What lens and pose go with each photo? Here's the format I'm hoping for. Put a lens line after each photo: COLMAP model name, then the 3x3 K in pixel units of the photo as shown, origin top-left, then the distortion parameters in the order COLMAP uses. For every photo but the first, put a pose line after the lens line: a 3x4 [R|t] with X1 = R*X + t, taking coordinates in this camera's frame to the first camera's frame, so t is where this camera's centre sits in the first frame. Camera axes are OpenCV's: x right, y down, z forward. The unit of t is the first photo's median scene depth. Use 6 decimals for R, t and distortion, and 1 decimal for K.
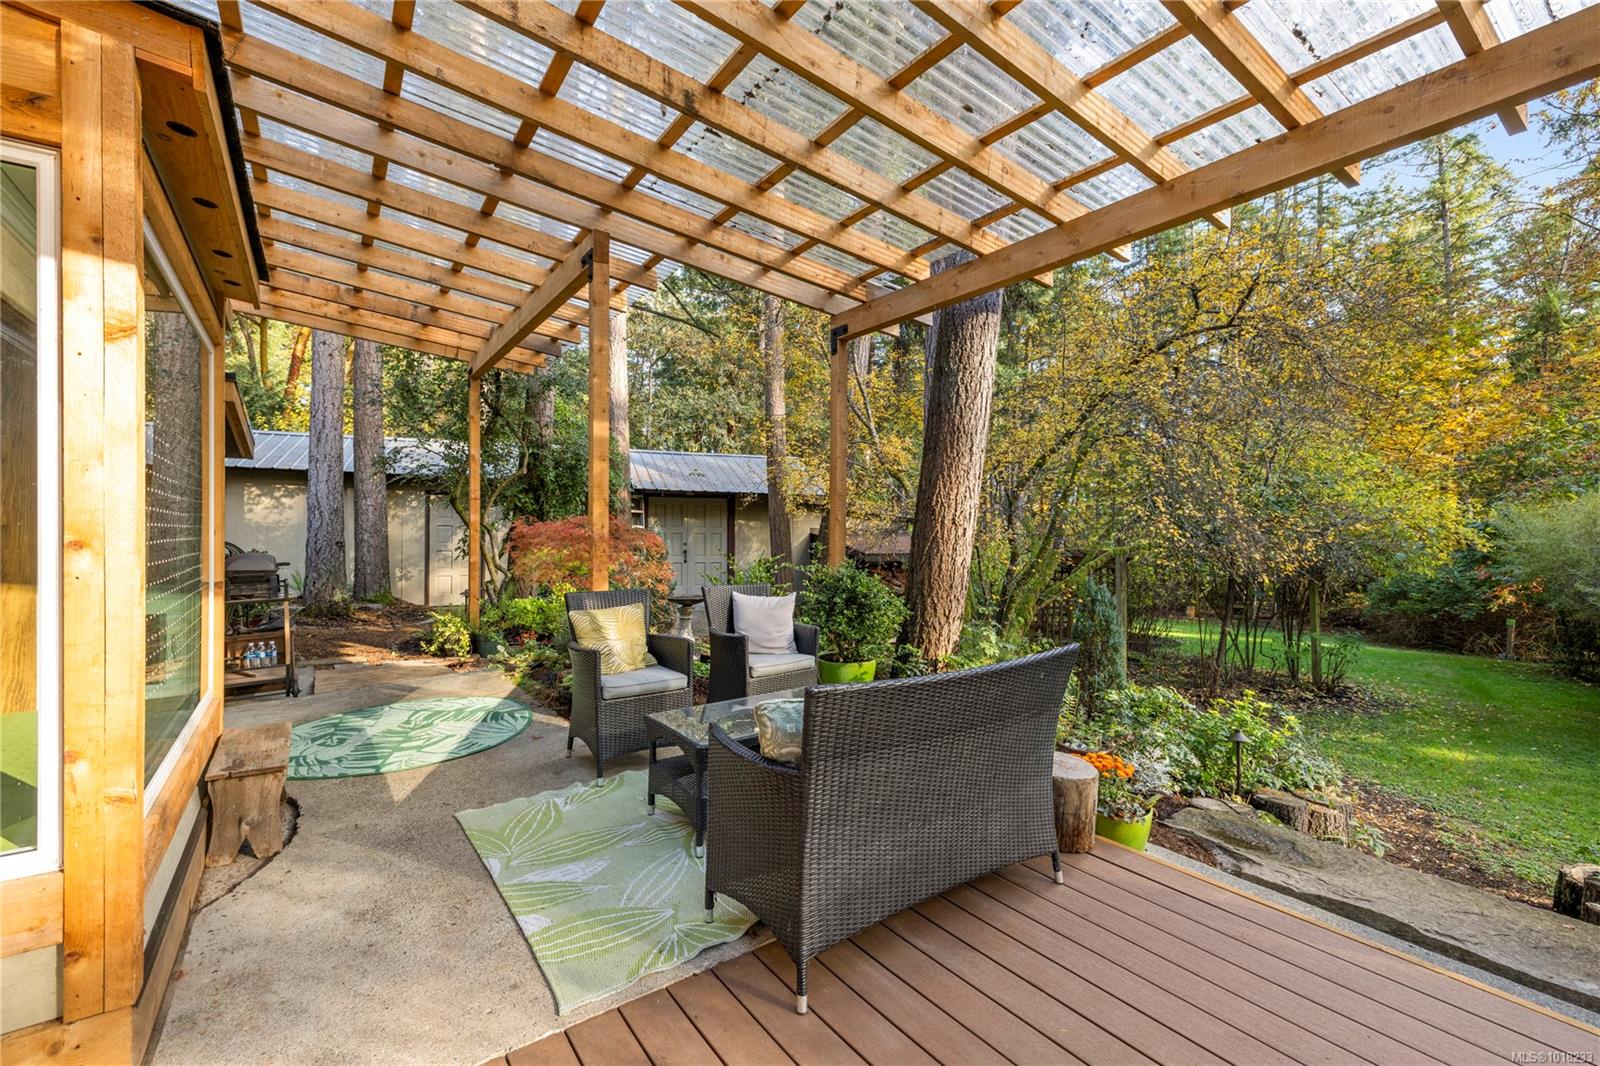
lens RADIAL K [[686.4, 0, 795.2], [0, 686.4, 529.6], [0, 0, 1]] dist [-0.000364, -0.000007]
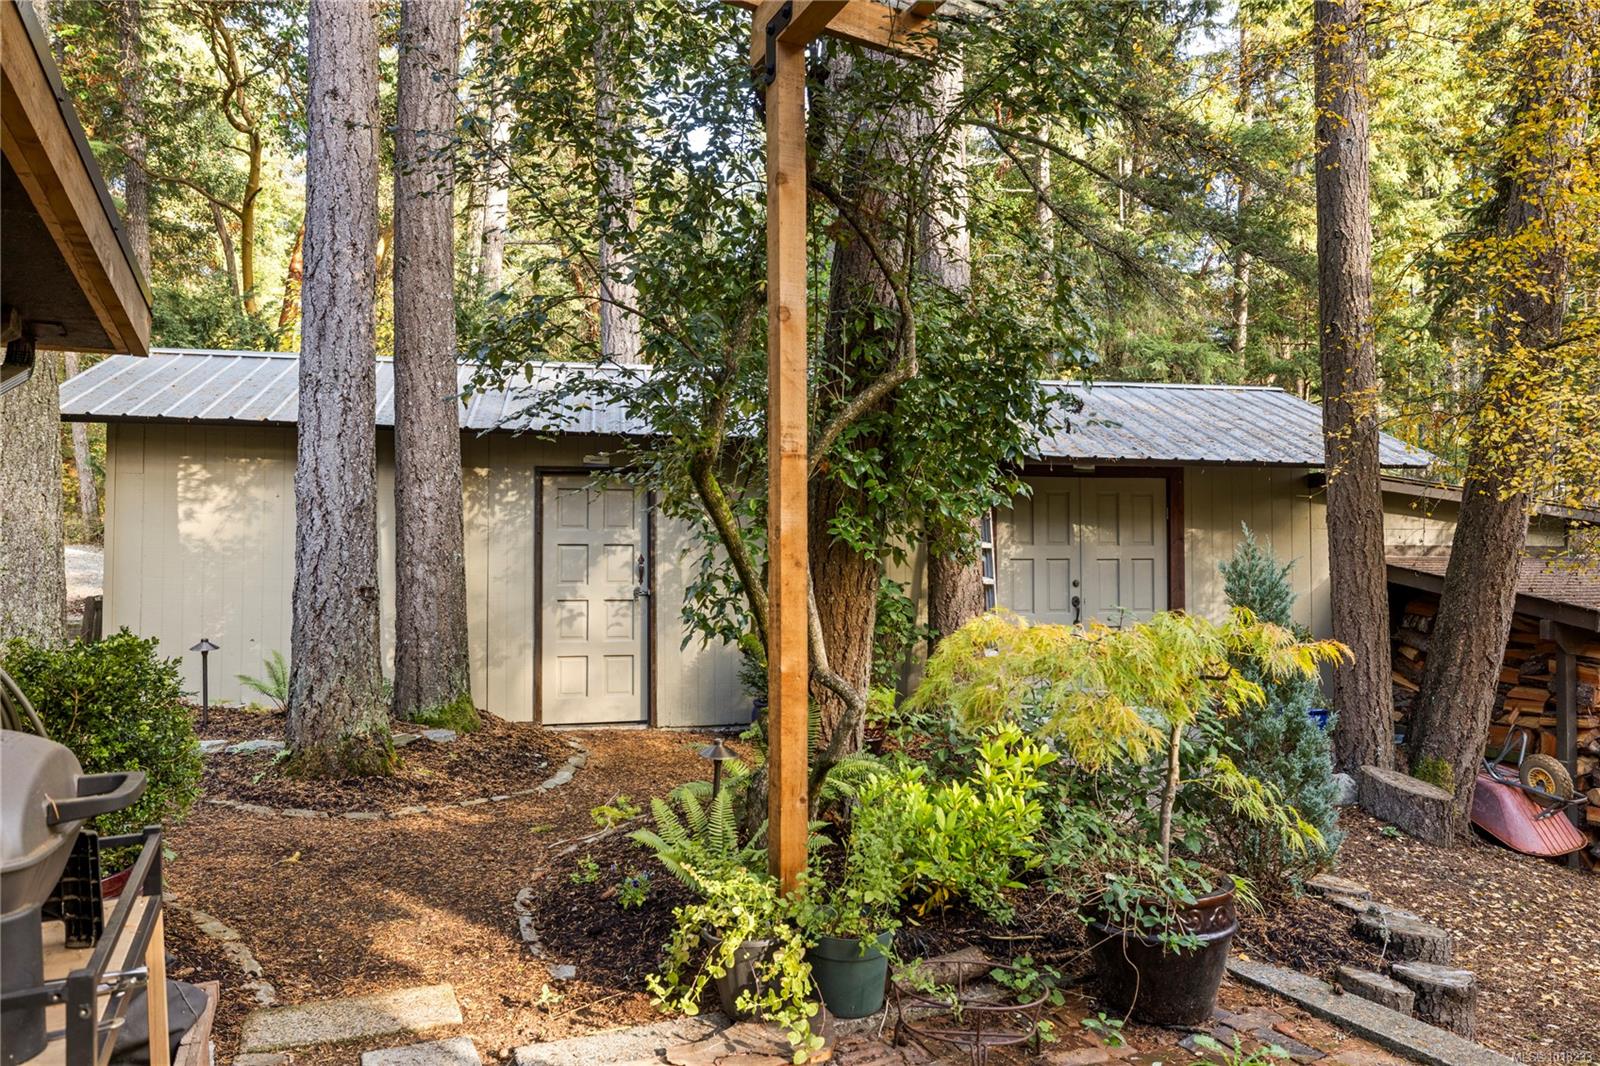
lens RADIAL K [[1100.0, 0, 801.3], [0, 1100.0, 530.5], [0, 0, 1]] dist [0.014169, 0.002442]
pose [[0.979915, -0.007935, -0.199256, -0.247059], [0.004926, 0.999866, -0.015593, -0.003740], [0.199353, 0.014298, 0.979823, 0.360658]]
